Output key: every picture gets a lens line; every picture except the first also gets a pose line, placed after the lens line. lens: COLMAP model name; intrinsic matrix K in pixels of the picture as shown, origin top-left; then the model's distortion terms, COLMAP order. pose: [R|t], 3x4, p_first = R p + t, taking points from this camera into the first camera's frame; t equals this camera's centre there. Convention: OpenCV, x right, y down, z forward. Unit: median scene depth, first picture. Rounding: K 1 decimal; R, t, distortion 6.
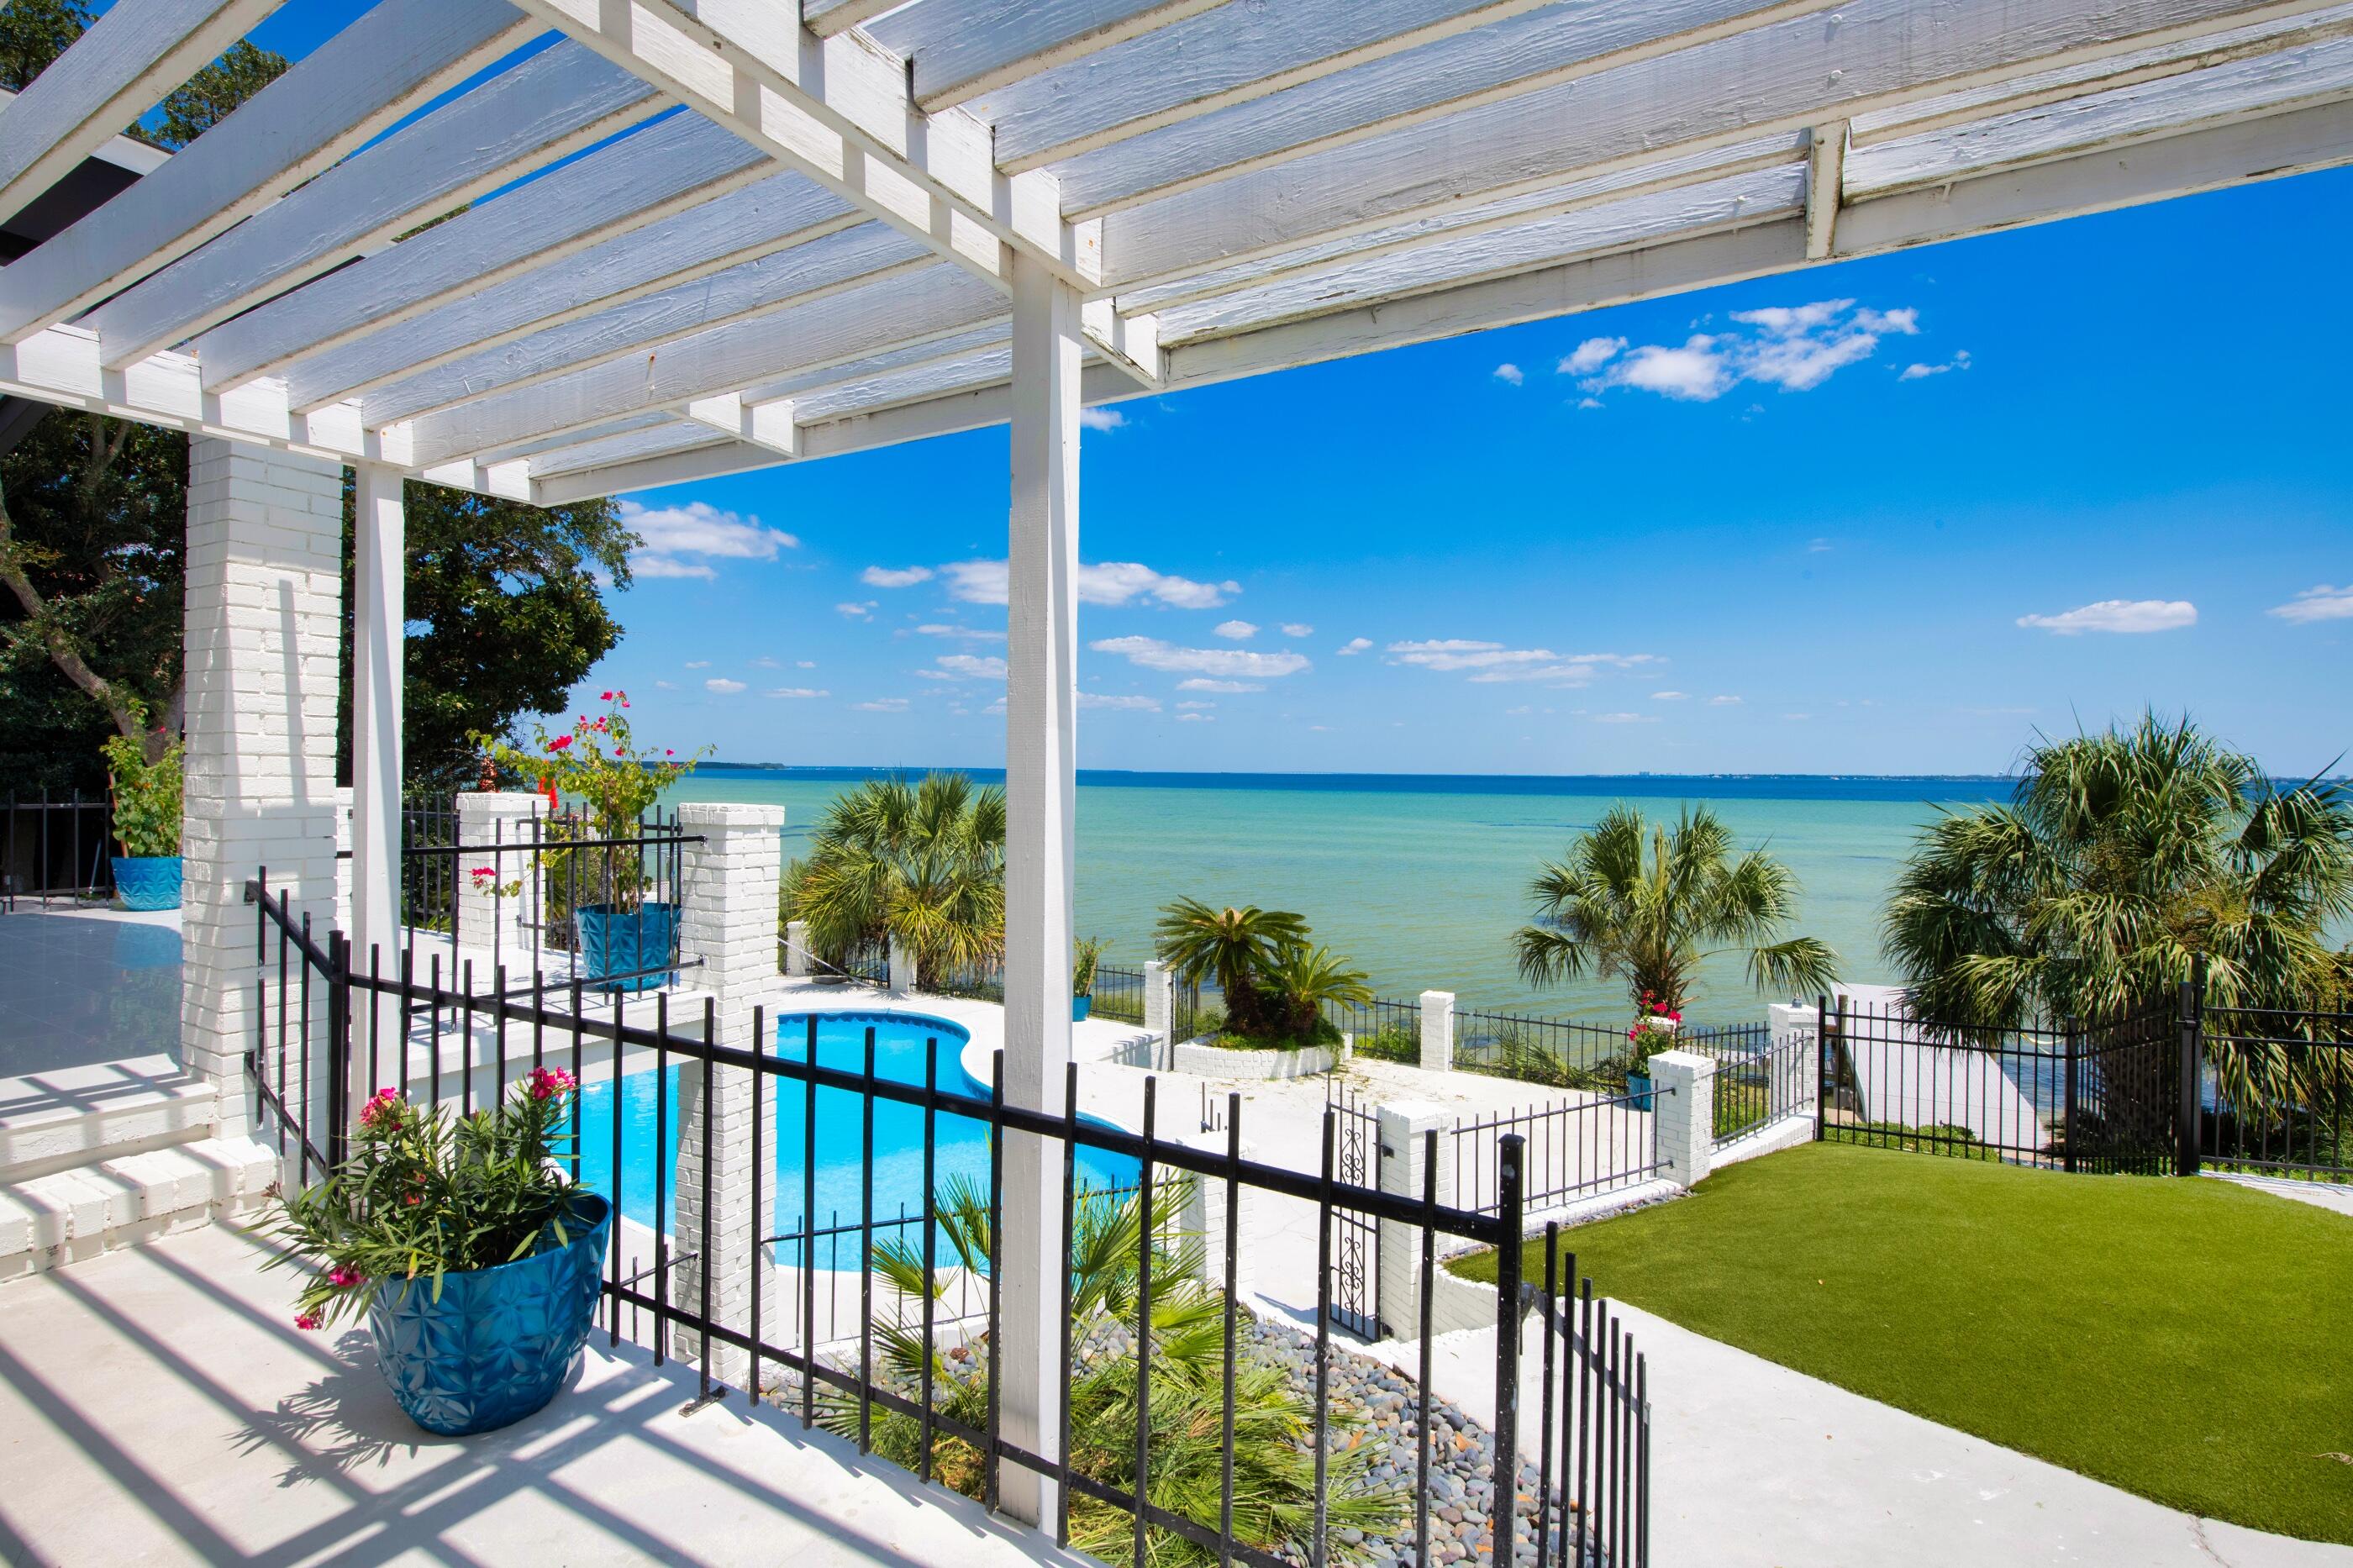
lens RADIAL K [[1099.5, 0, 1179.6], [0, 1099.5, 850.4], [0, 0, 1]] dist [-0.021401, 0.002486]
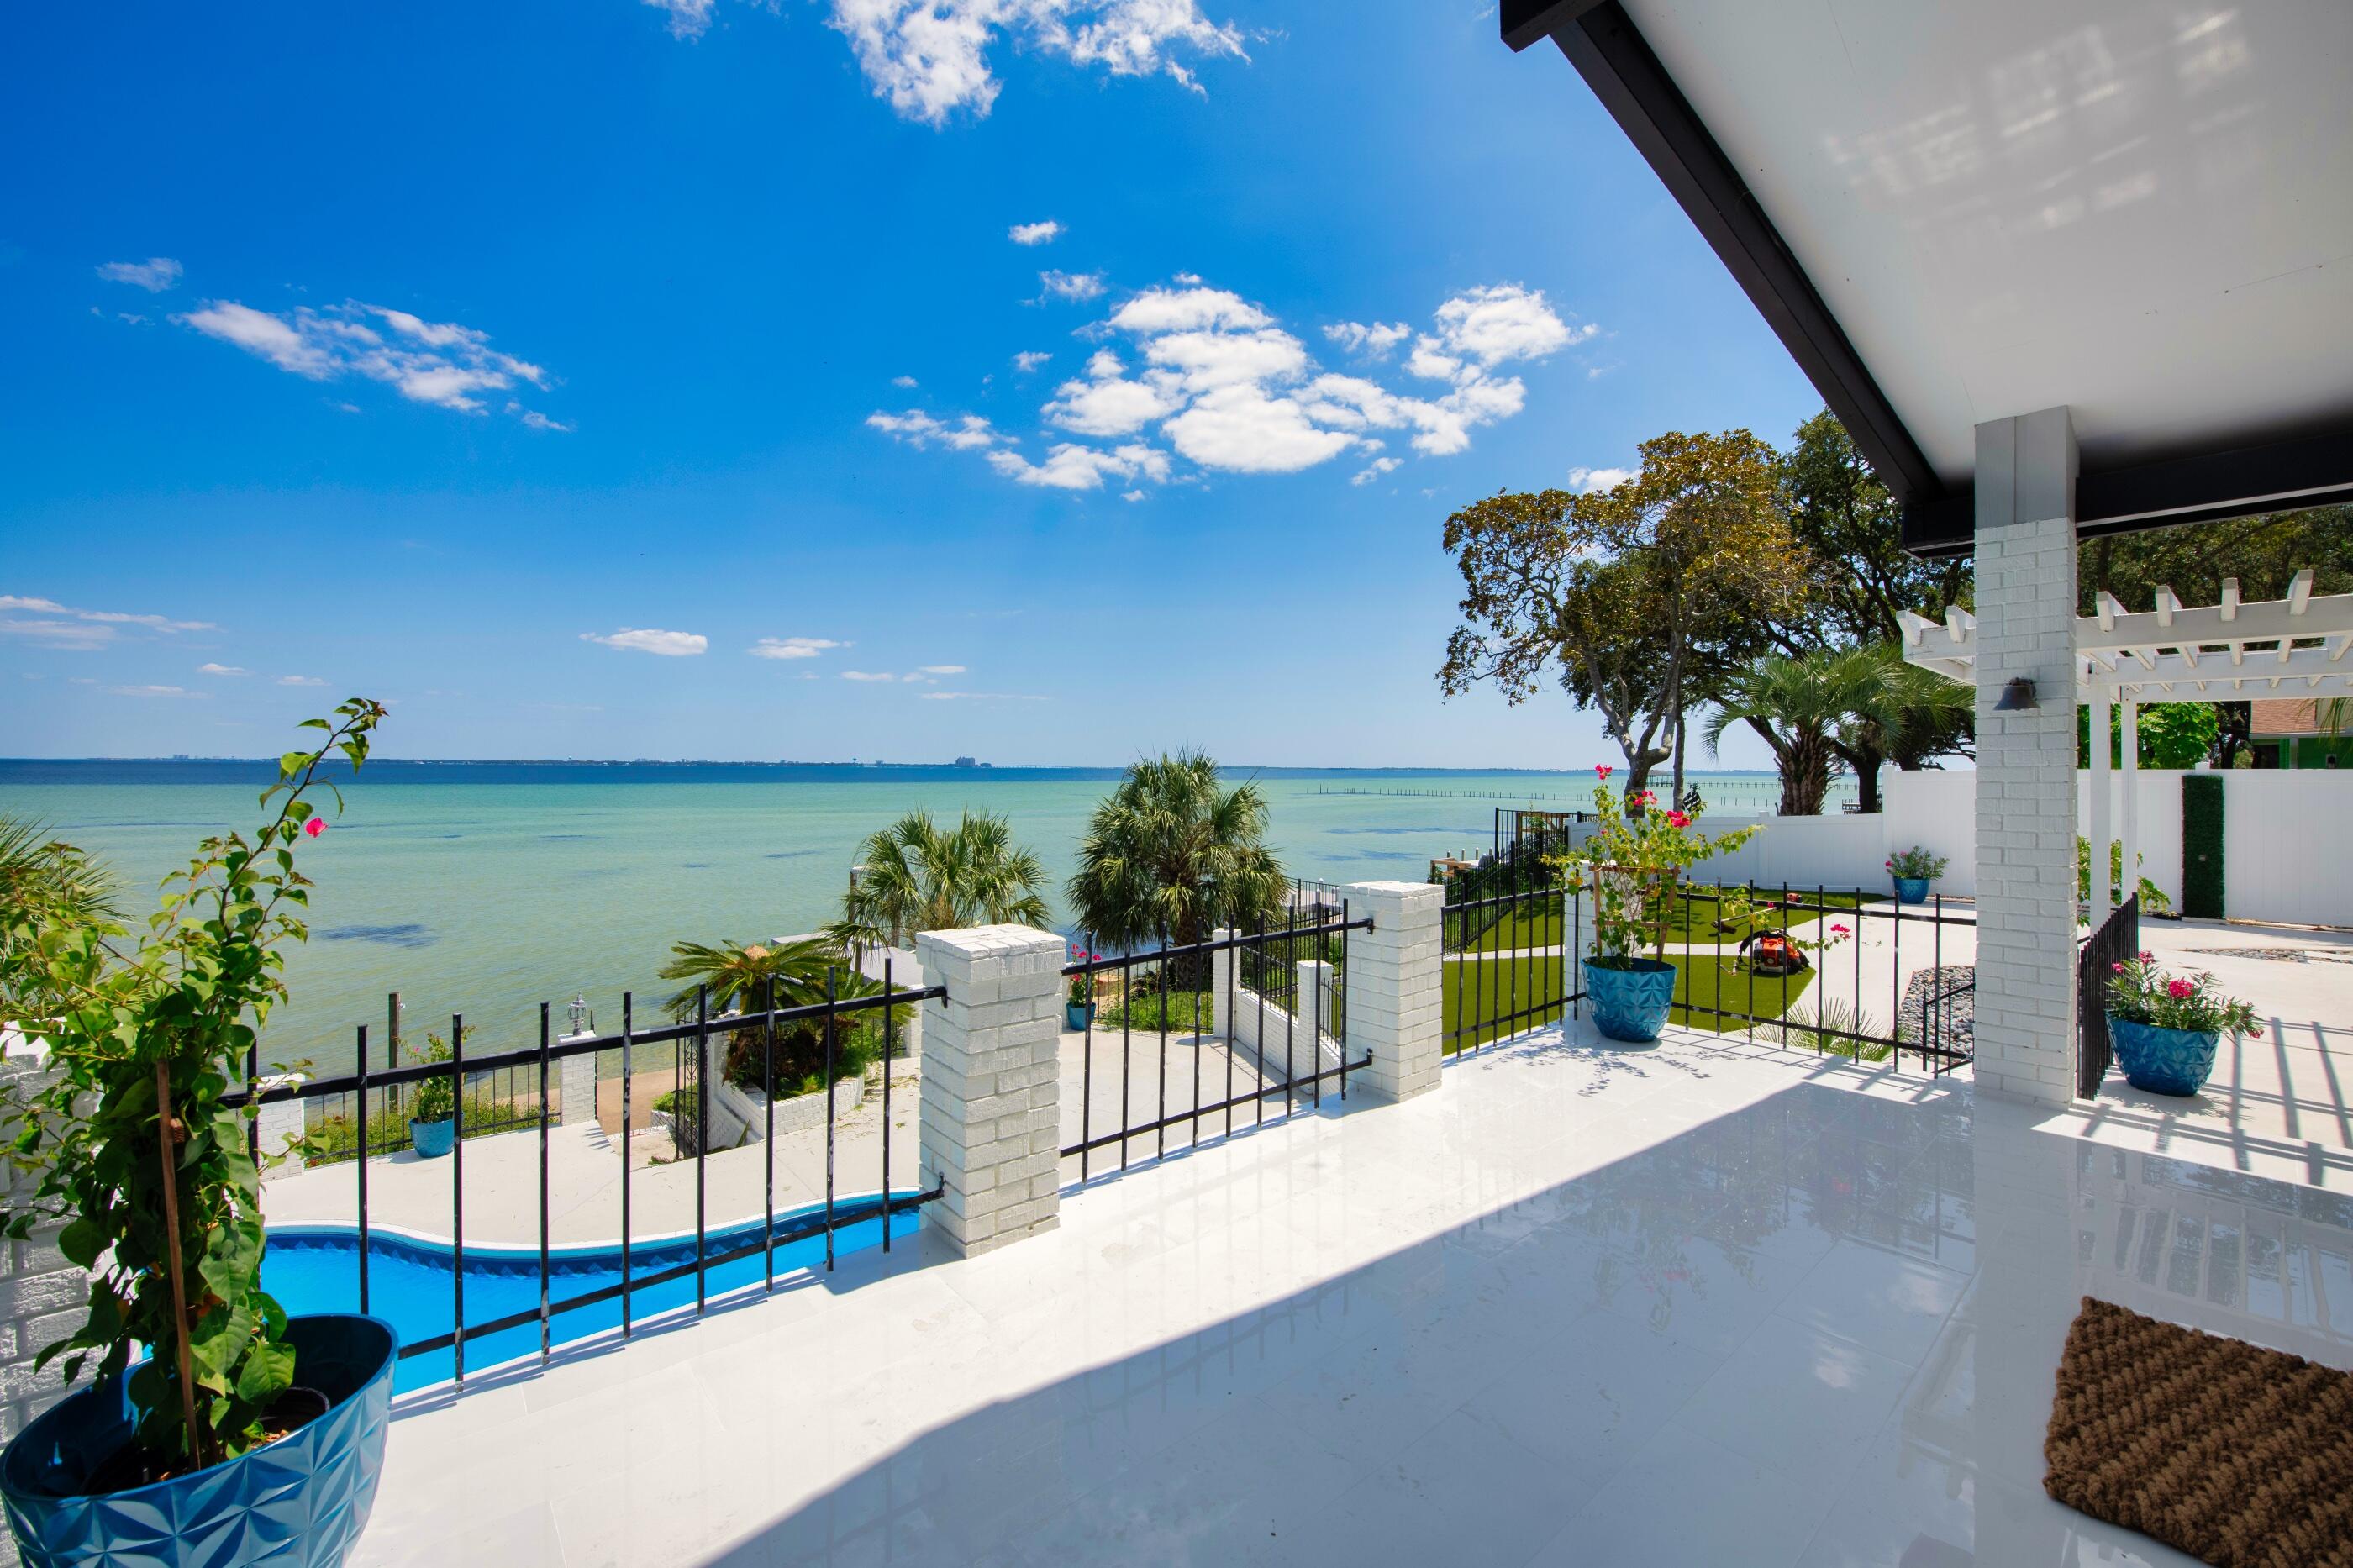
lens RADIAL K [[952.1, 0, 1149.0], [0, 952.1, 779.2], [0, 0, 1]] dist [-0.014681, 0.001897]
pose [[0.346354, -0.017165, 0.937947, -0.455785], [0.059937, 0.998195, -0.003865, -0.045581], [-0.936187, 0.057556, 0.346758, 0.351788]]
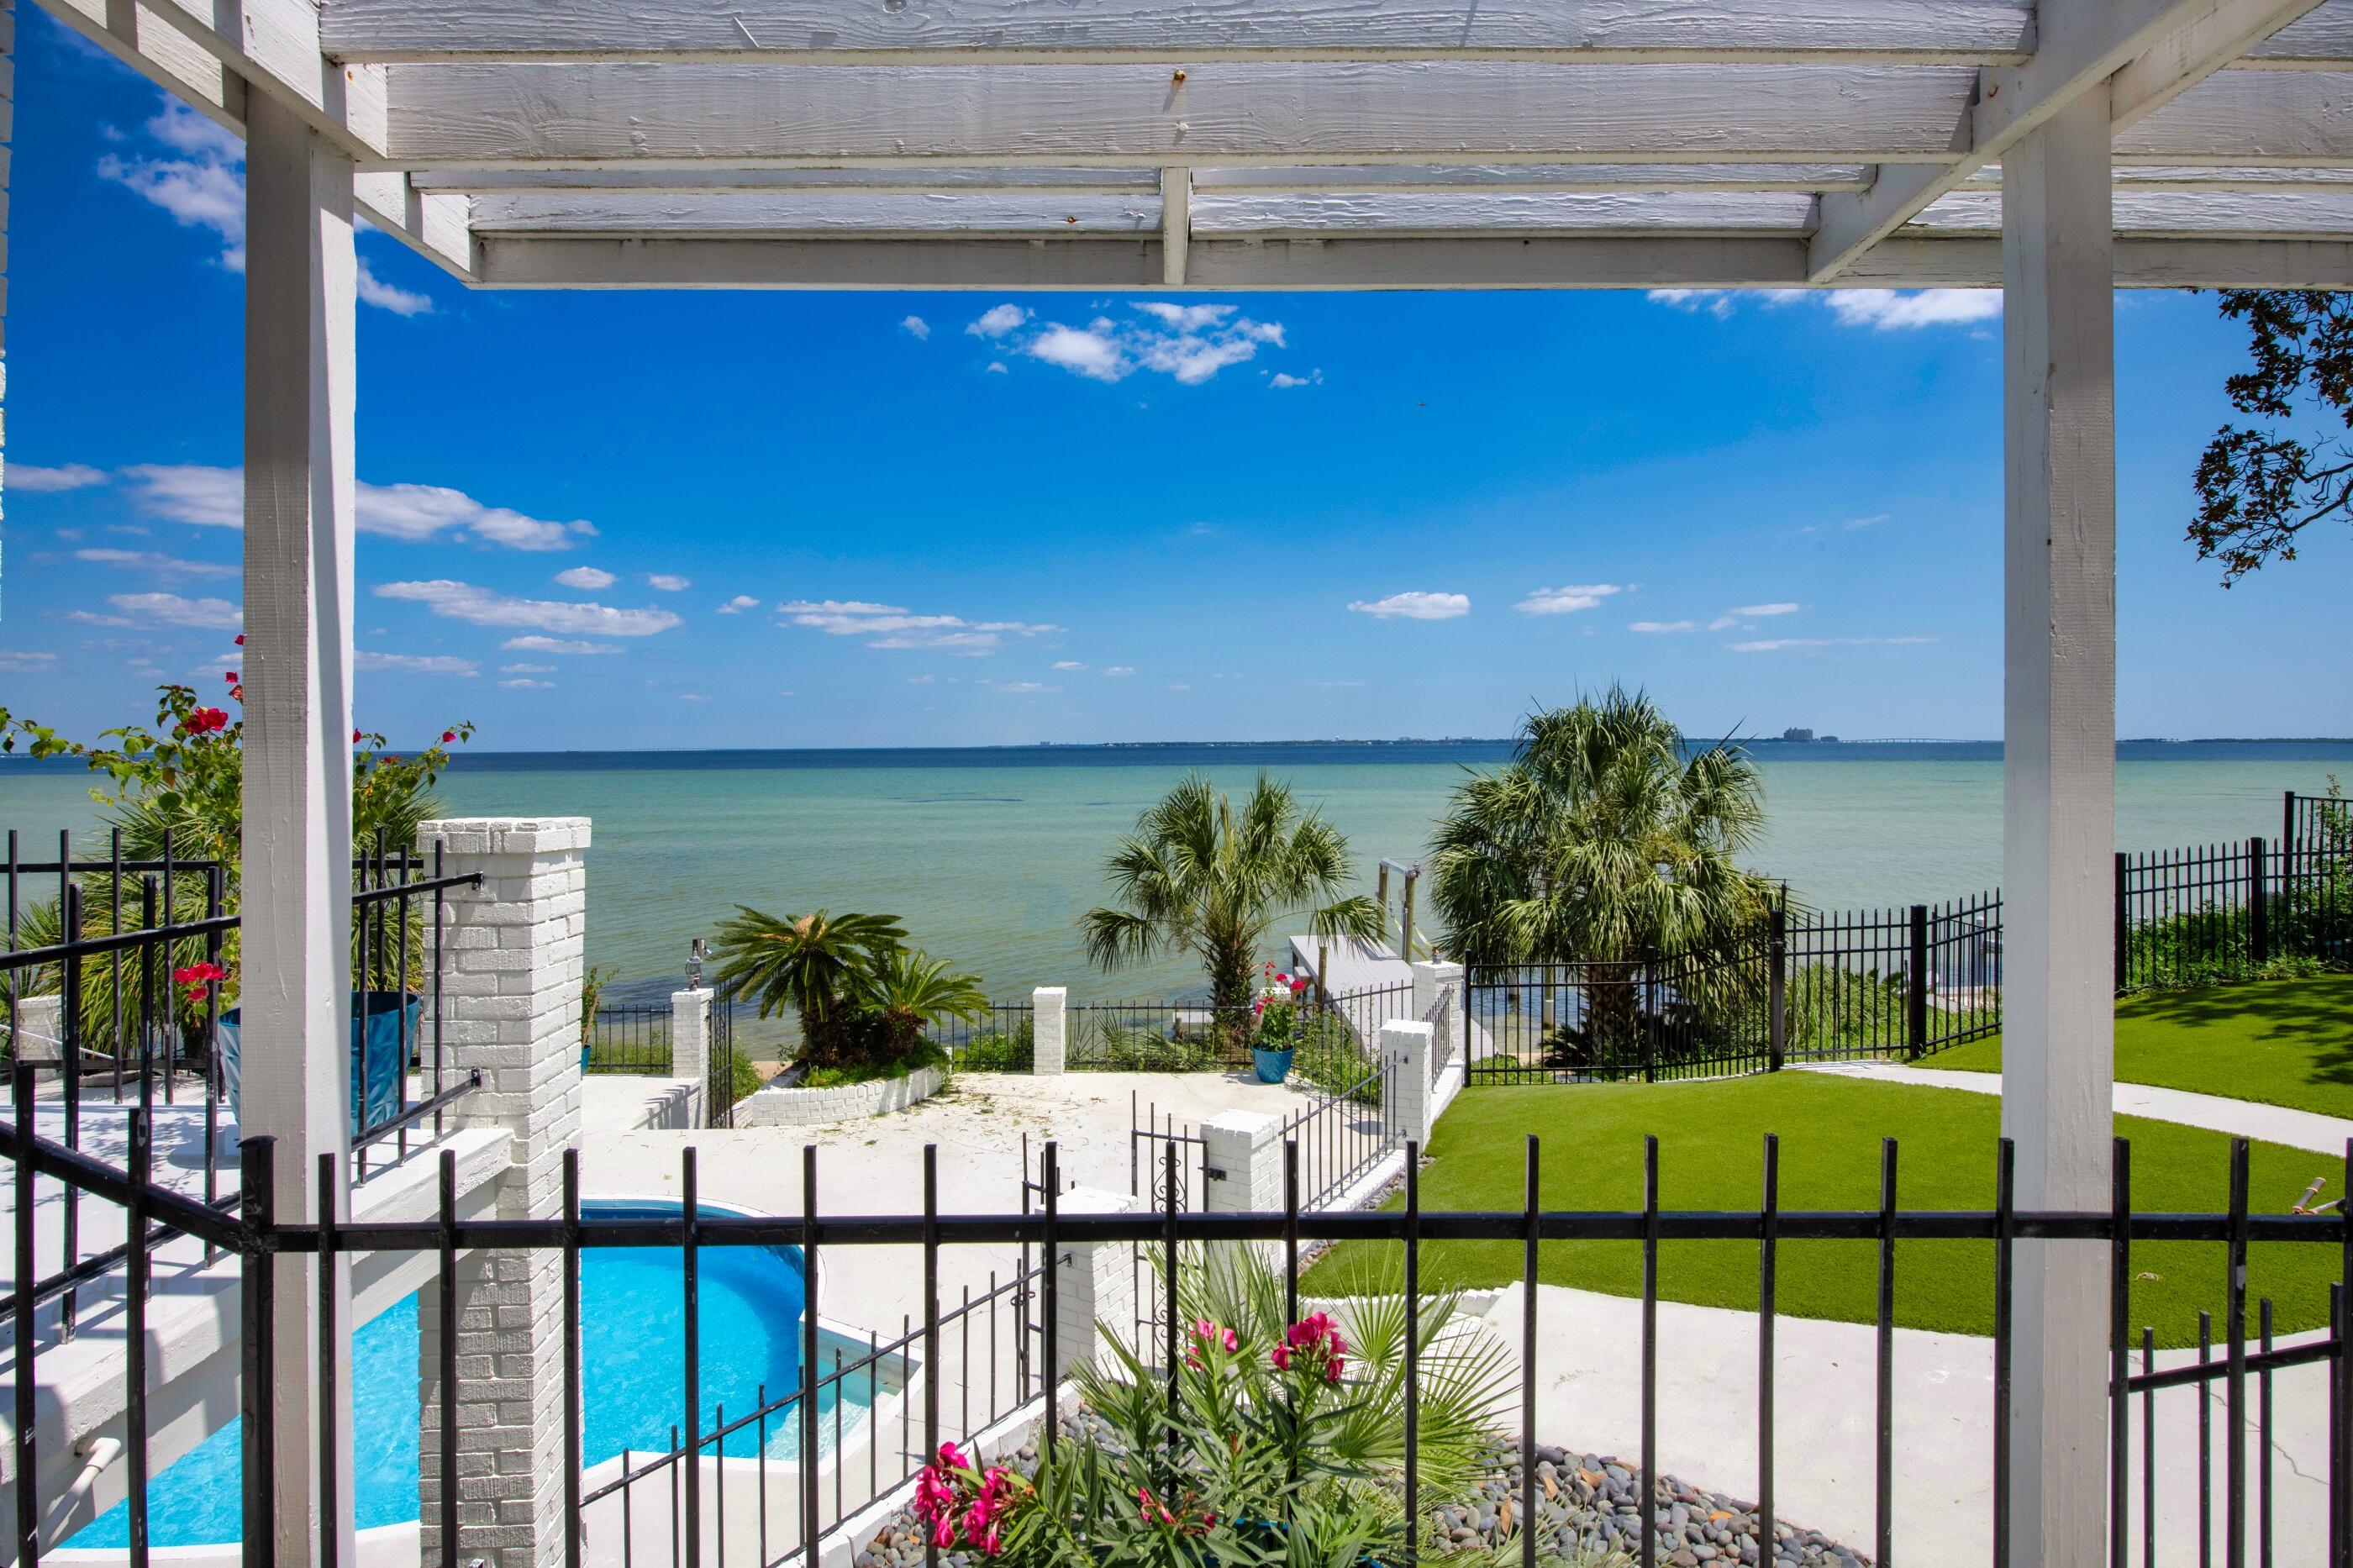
lens RADIAL K [[1187.1, 0, 1194.2], [0, 1187.1, 775.4], [0, 0, 1]] dist [-0.003392, -0.003149]
pose [[0.864062, -0.028544, 0.502576, -0.121880], [0.051419, 0.998174, -0.031712, -0.007430], [-0.500753, 0.053243, 0.863951, 0.065871]]
